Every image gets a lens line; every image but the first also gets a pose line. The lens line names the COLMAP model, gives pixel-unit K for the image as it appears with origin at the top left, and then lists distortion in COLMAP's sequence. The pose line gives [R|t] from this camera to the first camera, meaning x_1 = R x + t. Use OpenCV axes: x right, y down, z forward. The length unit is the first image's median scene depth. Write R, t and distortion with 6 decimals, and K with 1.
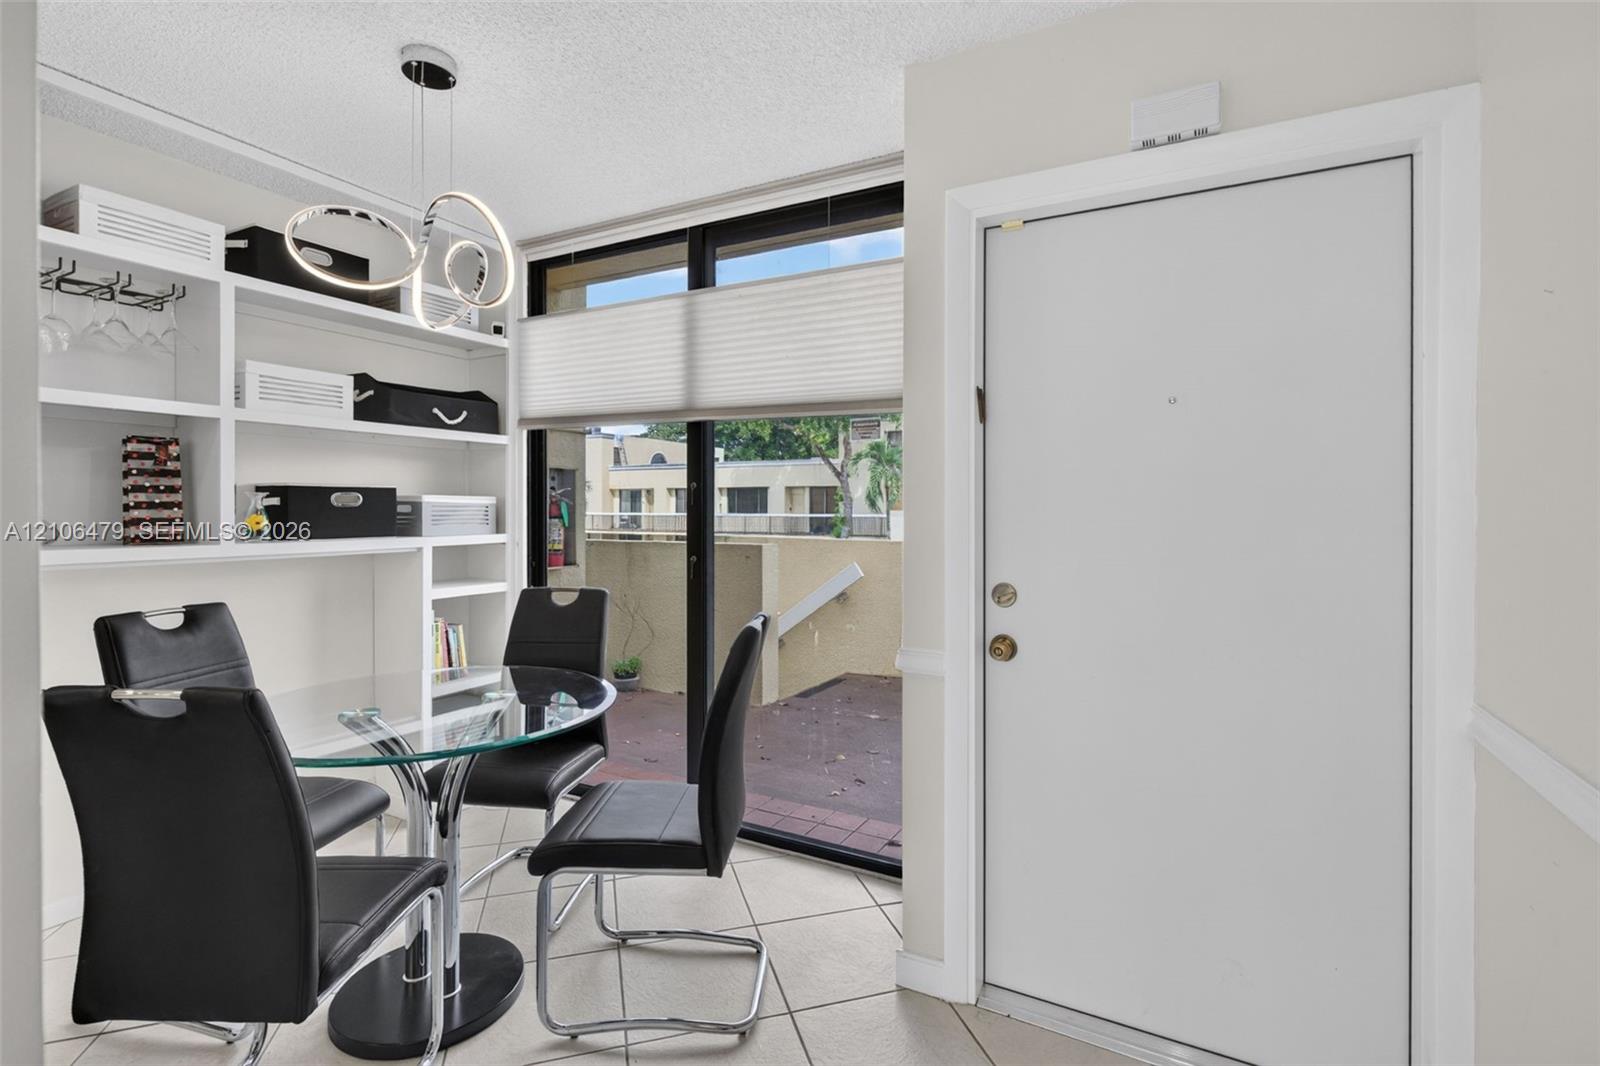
lens RADIAL K [[734.0, 0, 804.5], [0, 734.0, 508.8], [0, 0, 1]] dist [-0.002519, -0.000276]
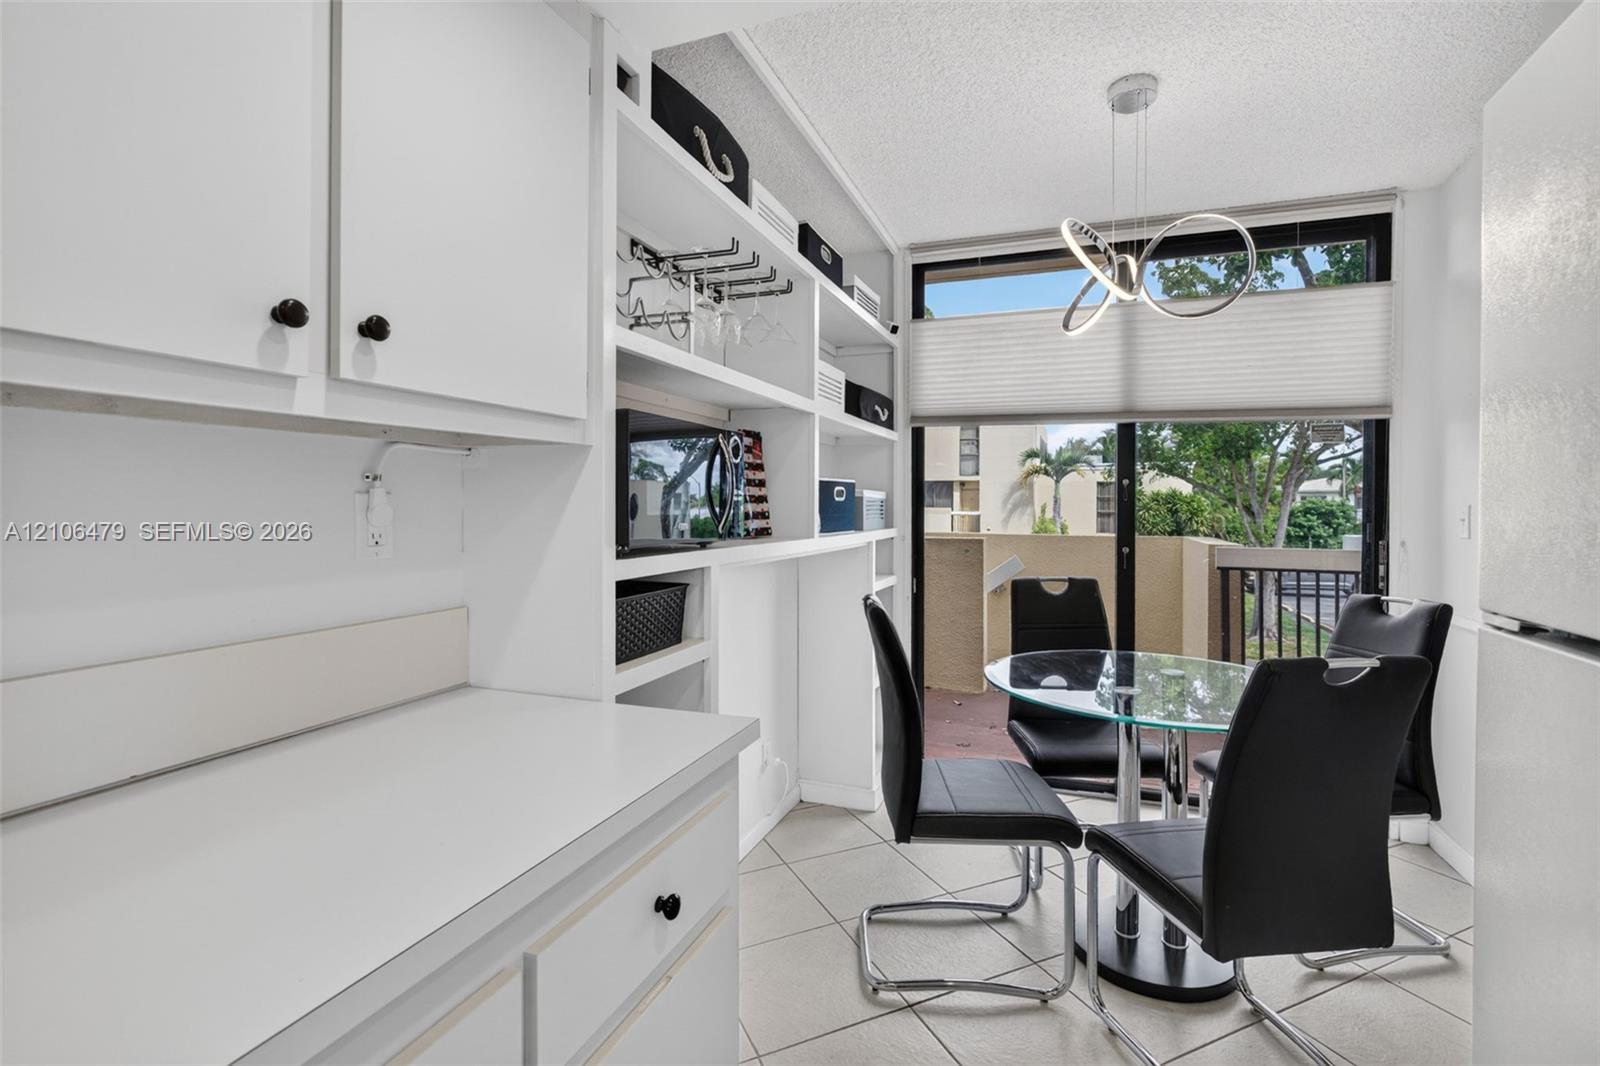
lens RADIAL K [[729.8, 0, 822.1], [0, 729.8, 505.2], [0, 0, 1]] dist [-0.014549, -0.000259]
pose [[0.989526, 0.001074, 0.144353, -0.665249], [-0.000925, 0.999999, -0.001102, 0.003272], [-0.144354, 0.000957, 0.989526, 0.005276]]
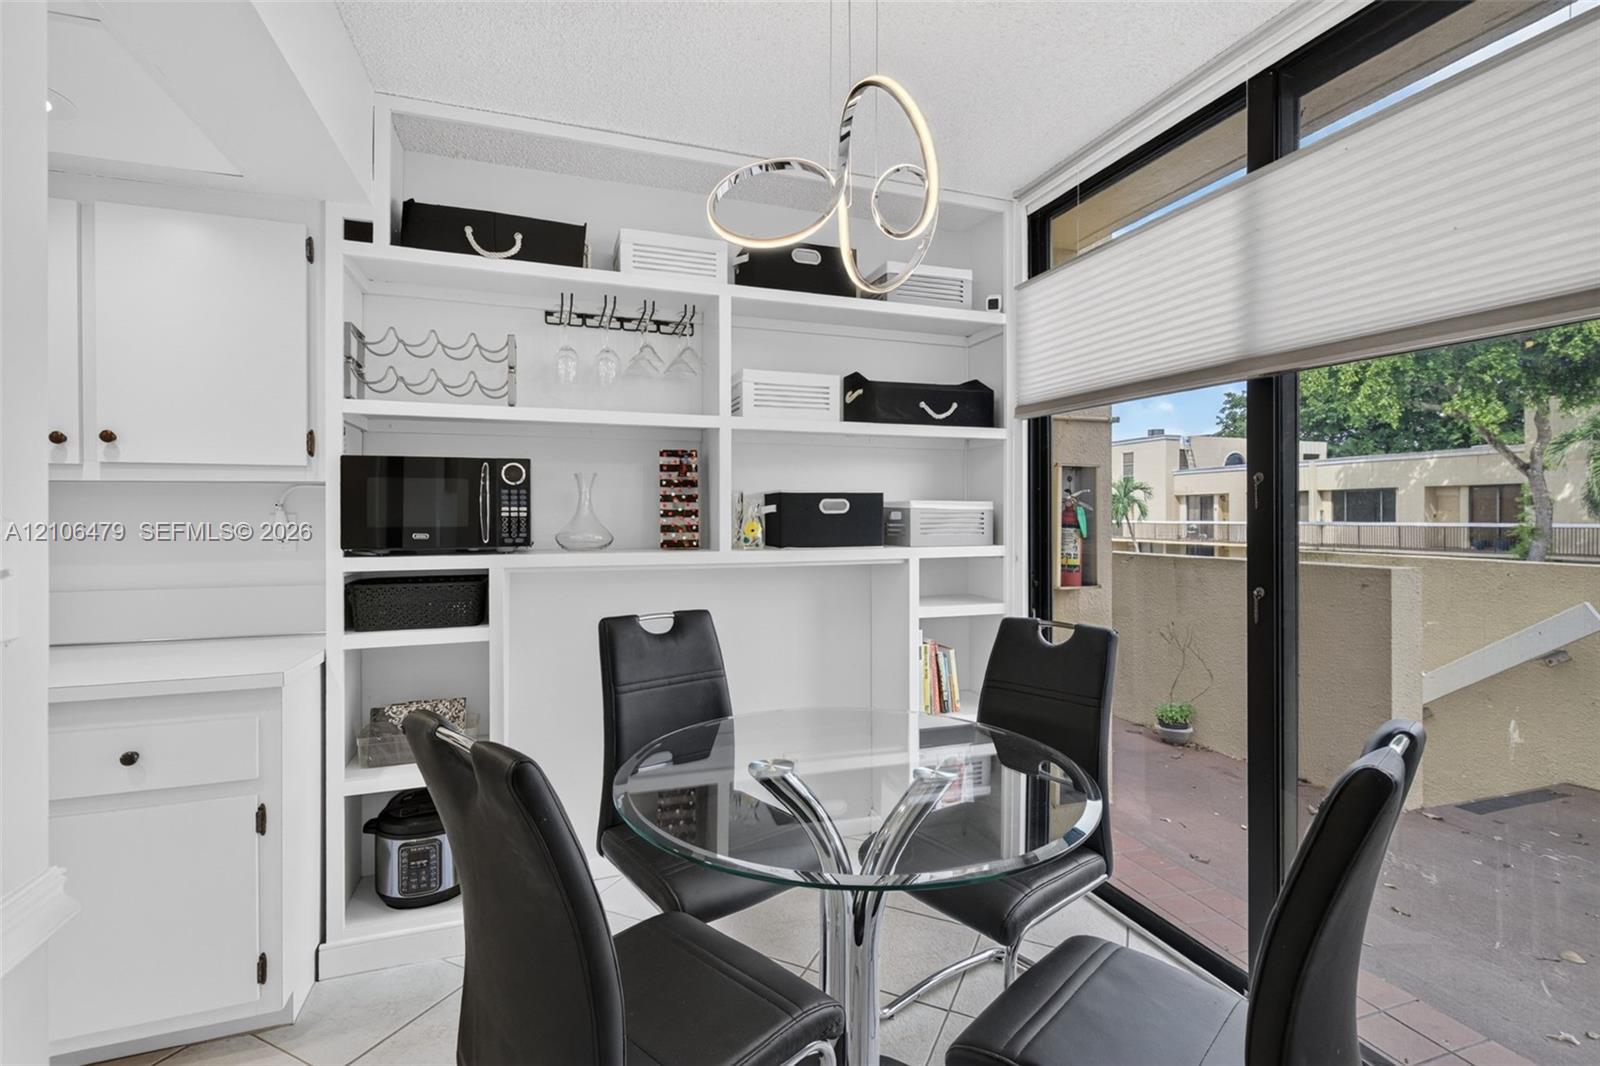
lens RADIAL K [[727.4, 0, 812.0], [0, 727.4, 516.9], [0, 0, 1]] dist [-0.000496, -0.000185]
pose [[0.747933, -0.003093, -0.663767, -0.018748], [0.002919, 0.999995, -0.001370, 0.001897], [0.663768, -0.000913, 0.747938, 0.234781]]
